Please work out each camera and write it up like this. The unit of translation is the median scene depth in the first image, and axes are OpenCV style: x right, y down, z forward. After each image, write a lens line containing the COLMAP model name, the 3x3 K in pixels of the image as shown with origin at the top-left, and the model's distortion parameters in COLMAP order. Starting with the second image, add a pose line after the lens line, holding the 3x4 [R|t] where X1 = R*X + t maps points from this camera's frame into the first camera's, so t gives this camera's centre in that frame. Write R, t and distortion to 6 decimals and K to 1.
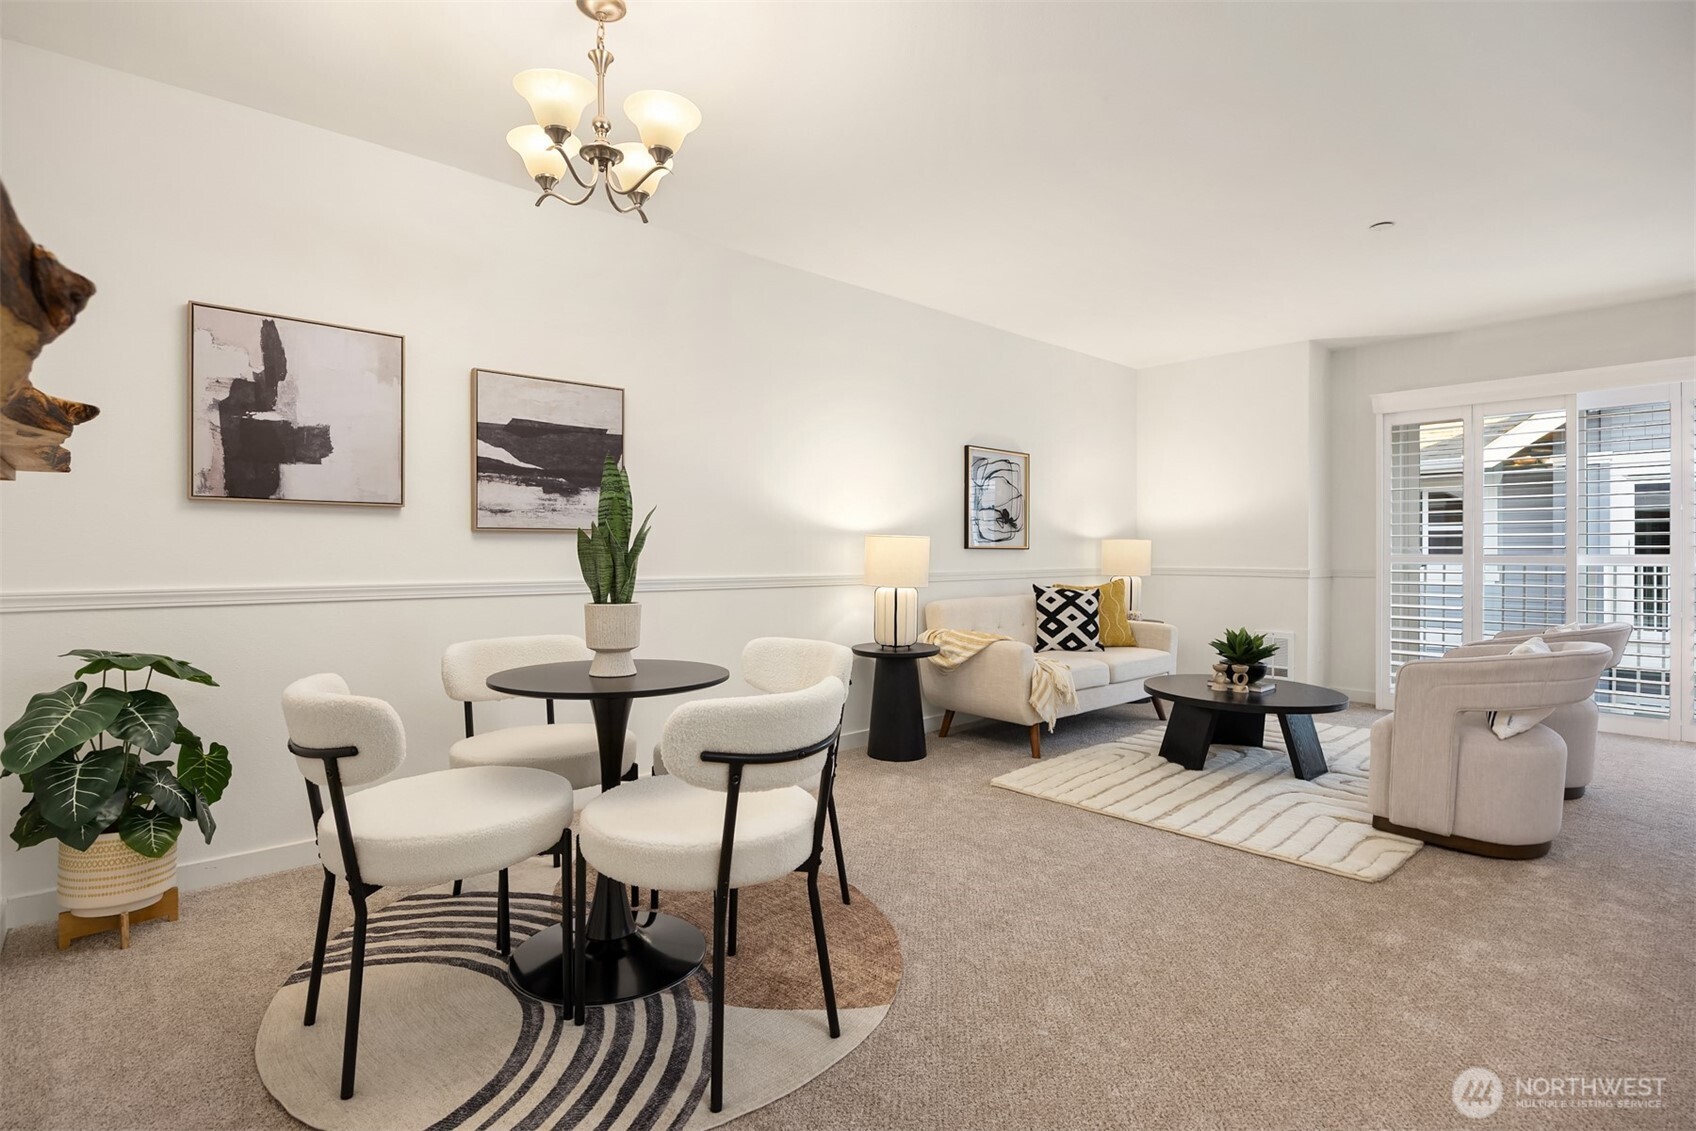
lens RADIAL K [[820.2, 0, 834.2], [0, 820.2, 557.5], [0, 0, 1]] dist [-0.018573, 0.002681]
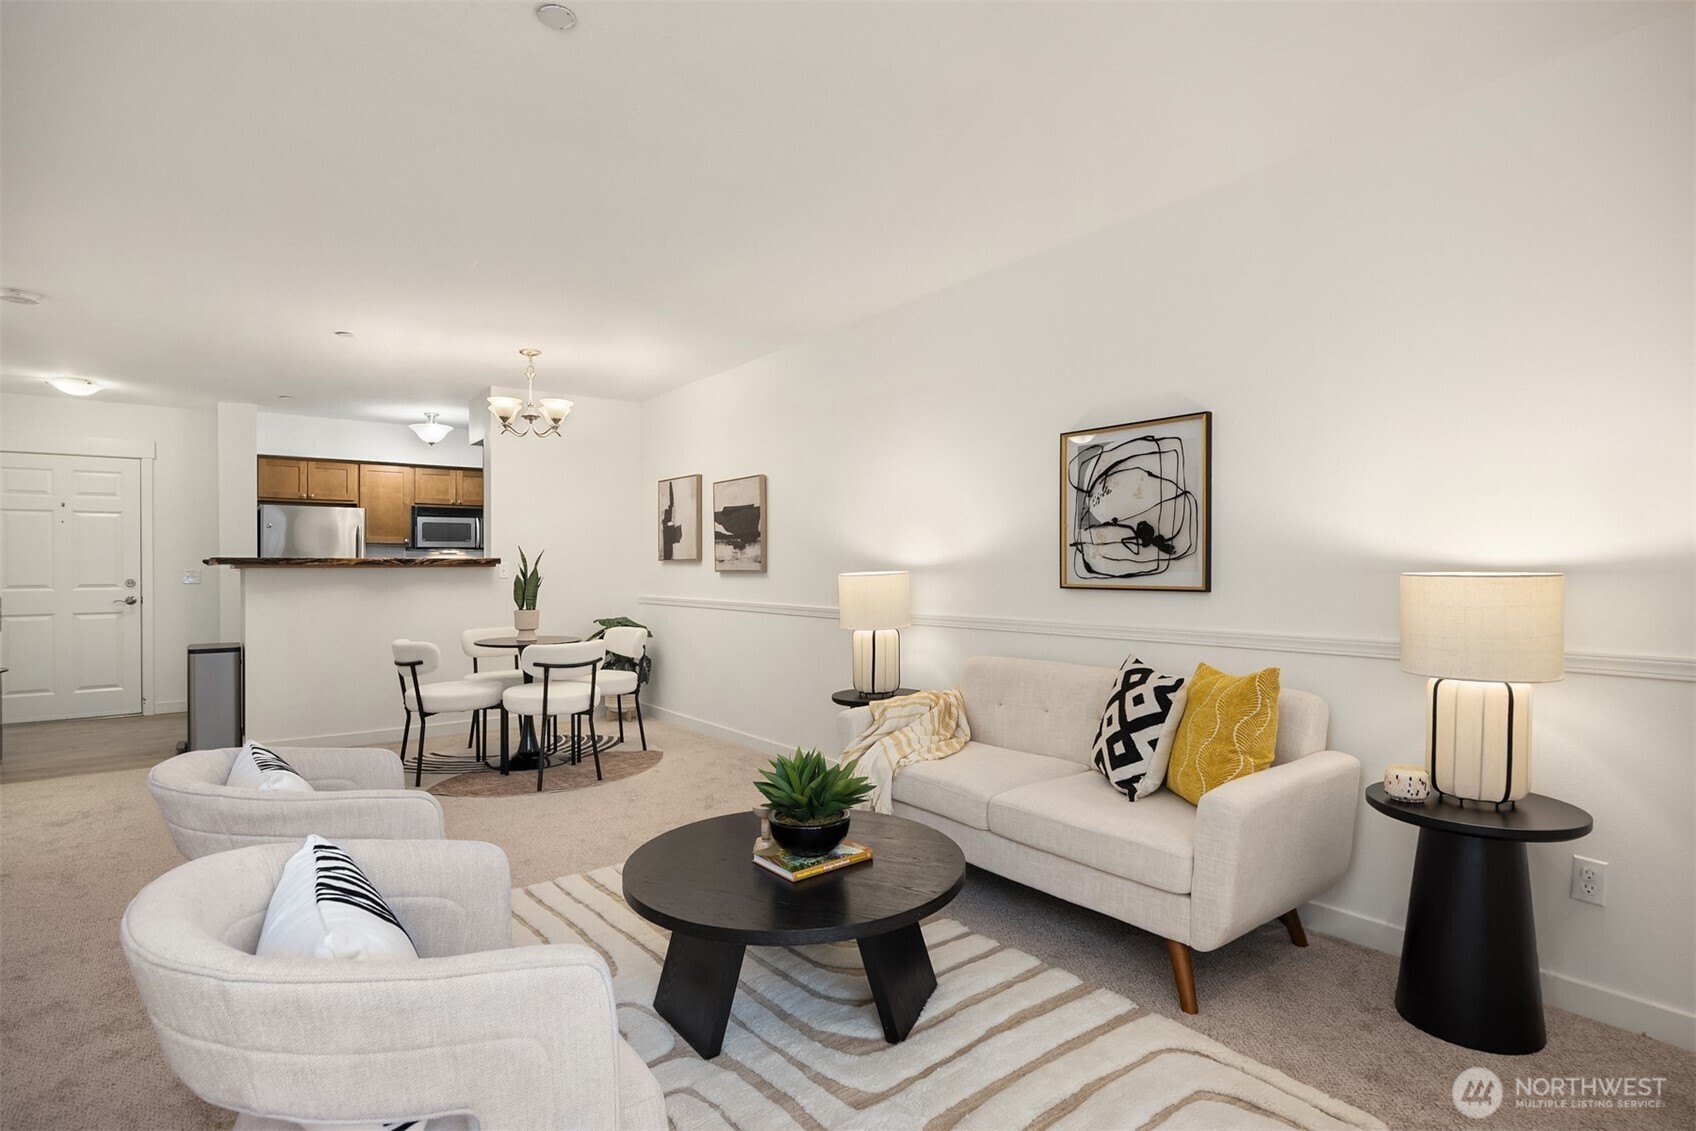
lens RADIAL K [[820.2, 0, 847.3], [0, 820.2, 583.4], [0, 0, 1]] dist [-0.018573, 0.002681]
pose [[-0.054304, 0.016430, -0.998389, 0.996411], [-0.005588, 0.999844, 0.016758, -0.029631], [0.998509, 0.006489, -0.054204, 1.020663]]
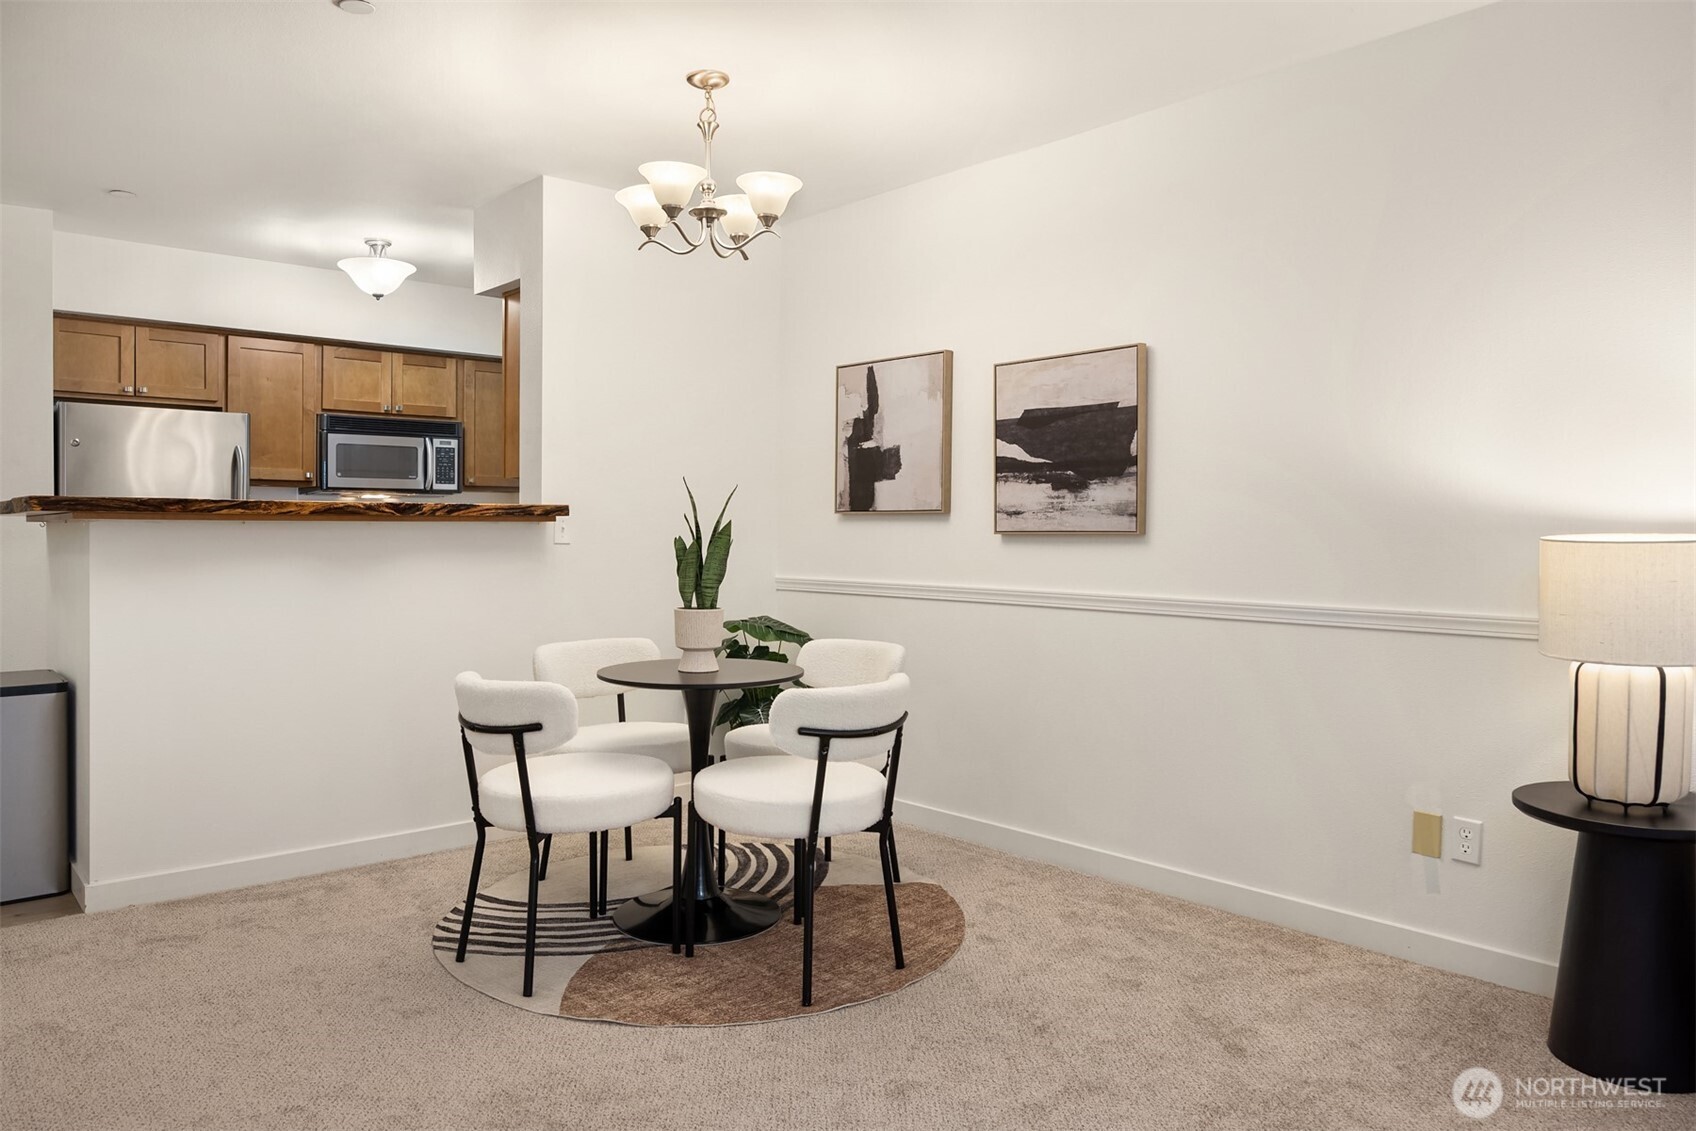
lens RADIAL K [[1135.5, 0, 837.1], [0, 1135.5, 563.0], [0, 0, 1]] dist [-0.002202, -0.003029]
pose [[0.001129, 0.024369, -0.999702, 0.651436], [-0.012052, 0.999631, 0.024354, -0.021900], [0.999927, 0.012021, 0.001423, 0.597345]]
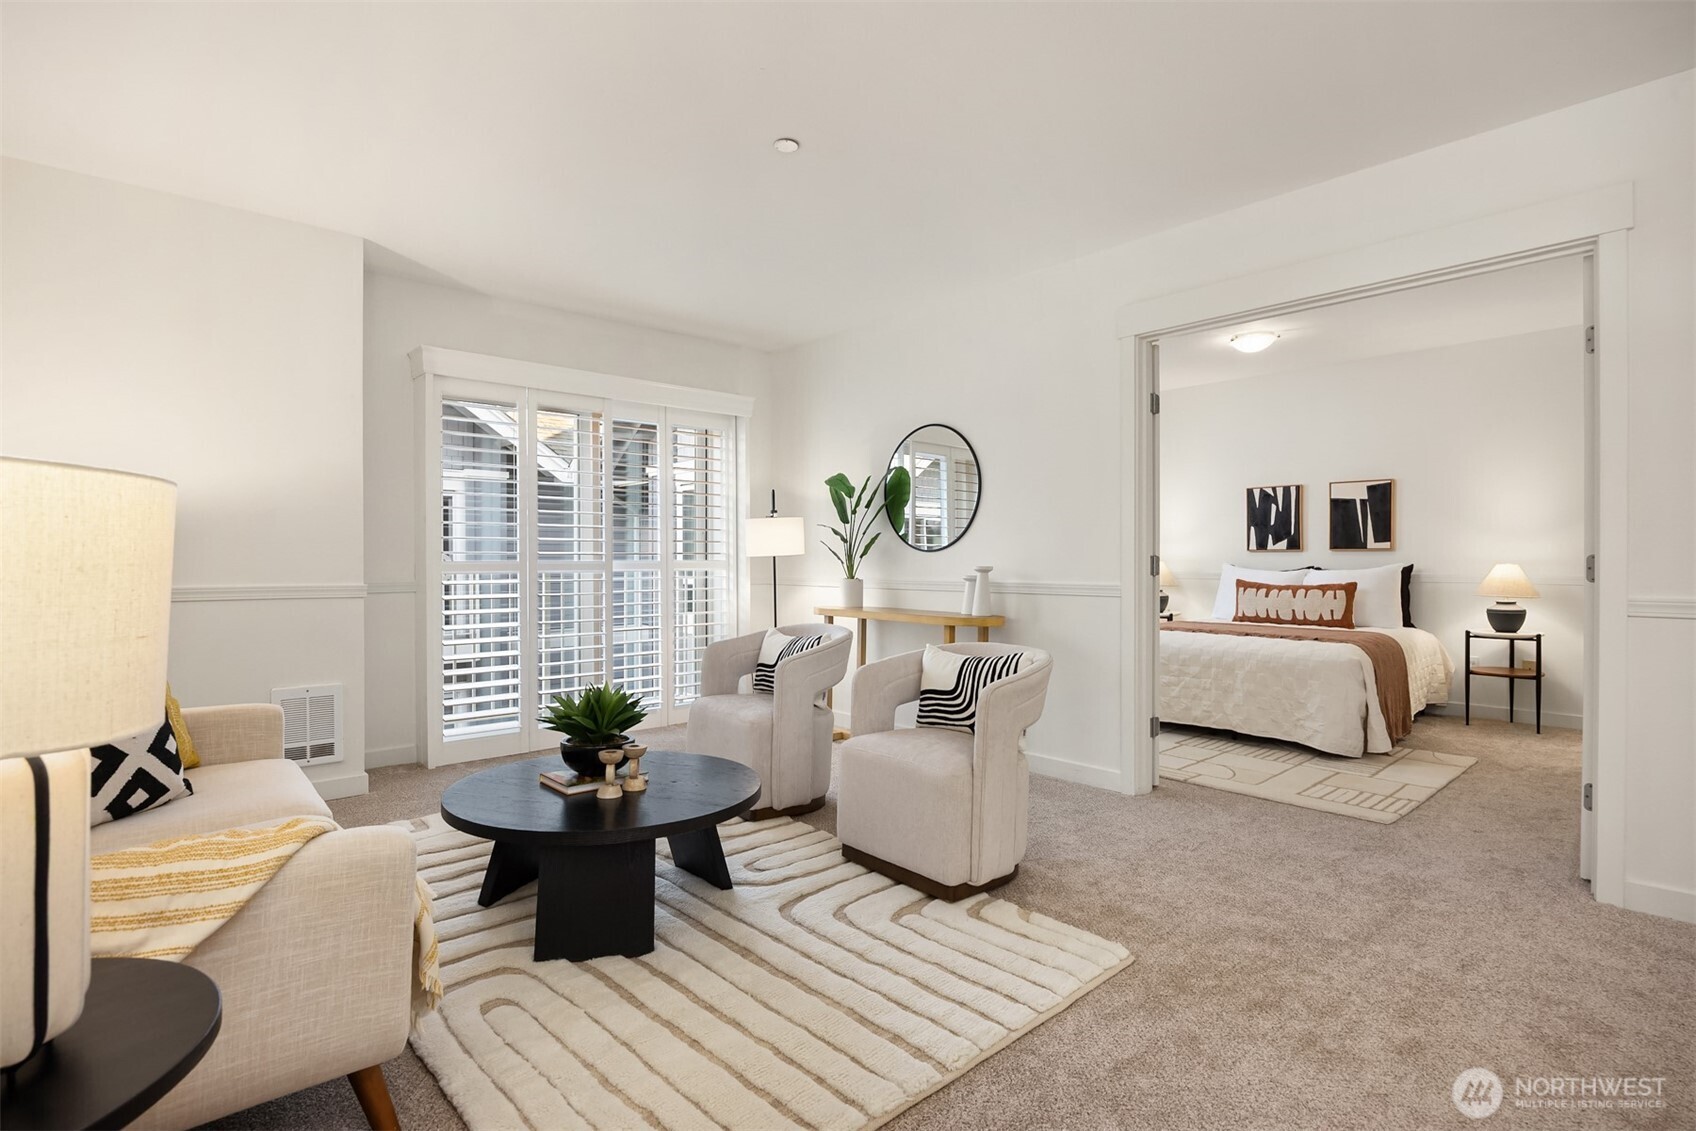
lens RADIAL K [[820.2, 0, 838.6], [0, 820.2, 562.3], [0, 0, 1]] dist [-0.018573, 0.002681]
pose [[0.001684, -0.003619, 0.999992, -0.102461], [0.006268, 0.999974, 0.003609, -0.004050], [-0.999979, 0.006262, 0.001706, 0.801685]]
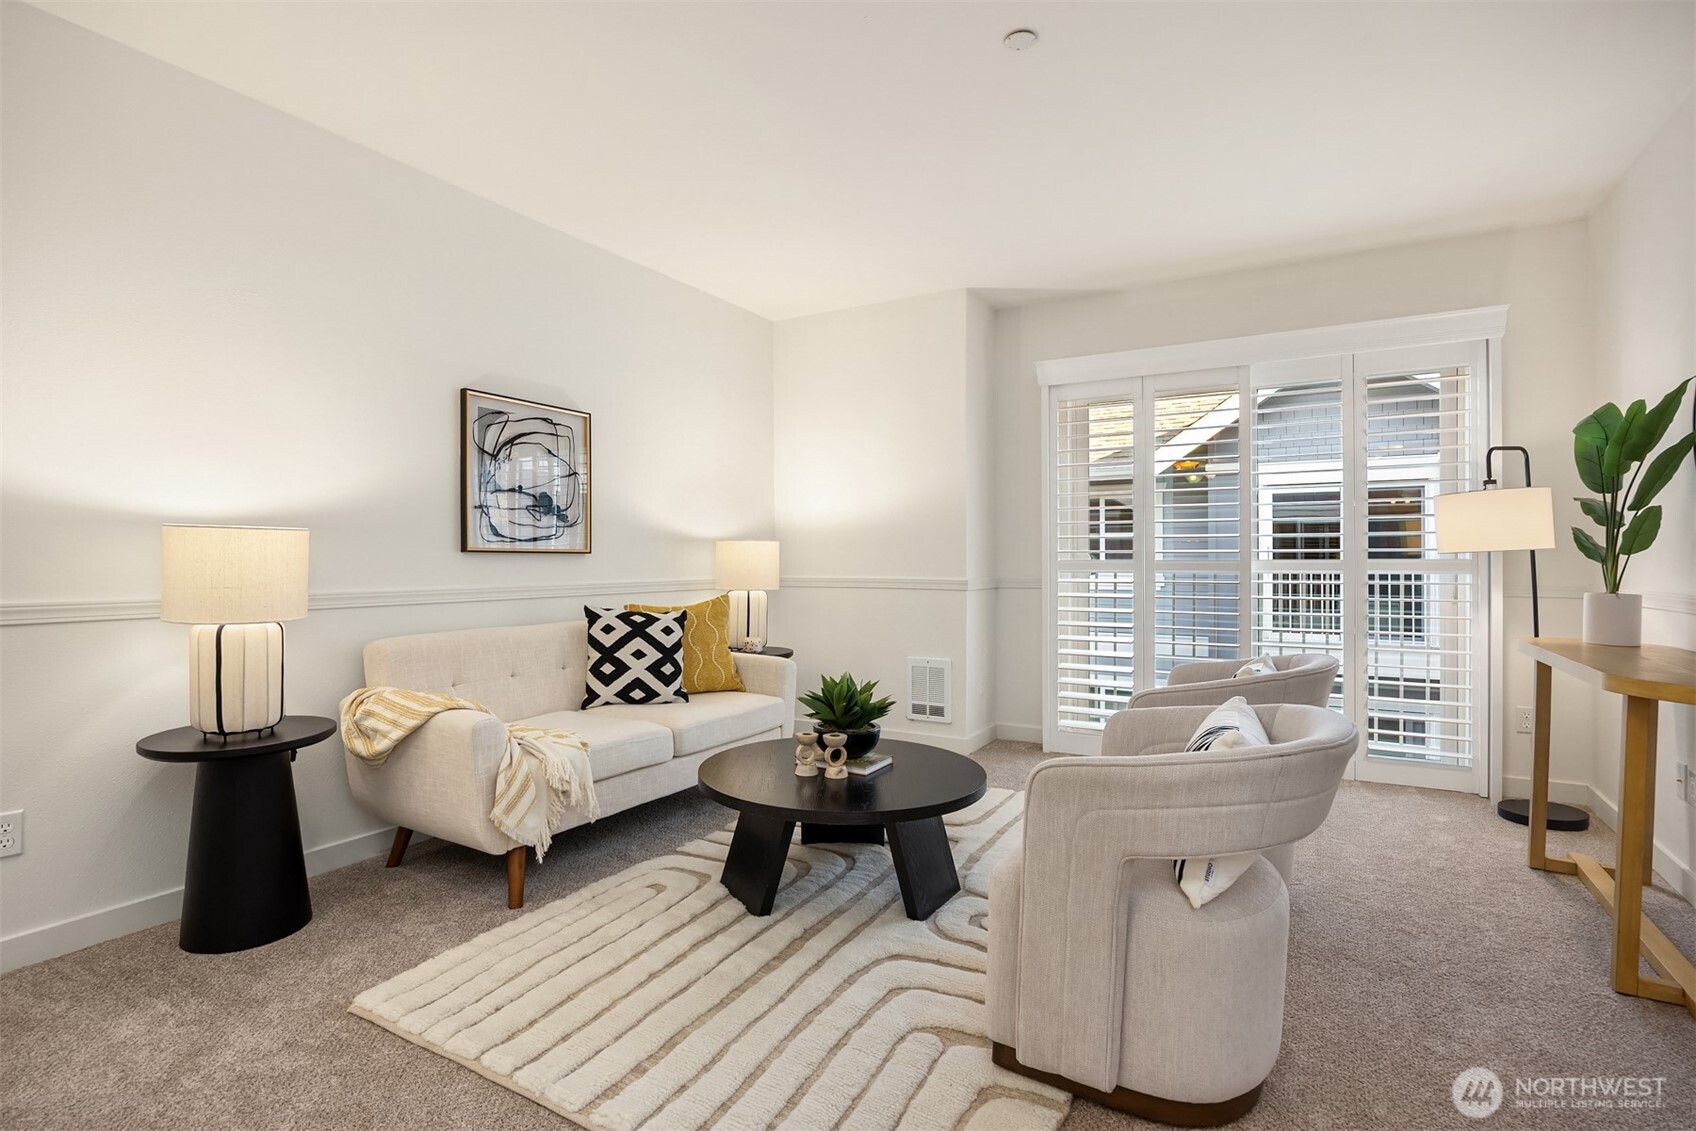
lens RADIAL K [[820.2, 0, 837.4], [0, 820.2, 560.9], [0, 0, 1]] dist [-0.018573, 0.002681]
pose [[0.952130, -0.002272, 0.305686, 0.288234], [0.003610, 0.999986, -0.003811, -0.000484], [-0.305673, 0.004732, 0.952125, 0.370452]]
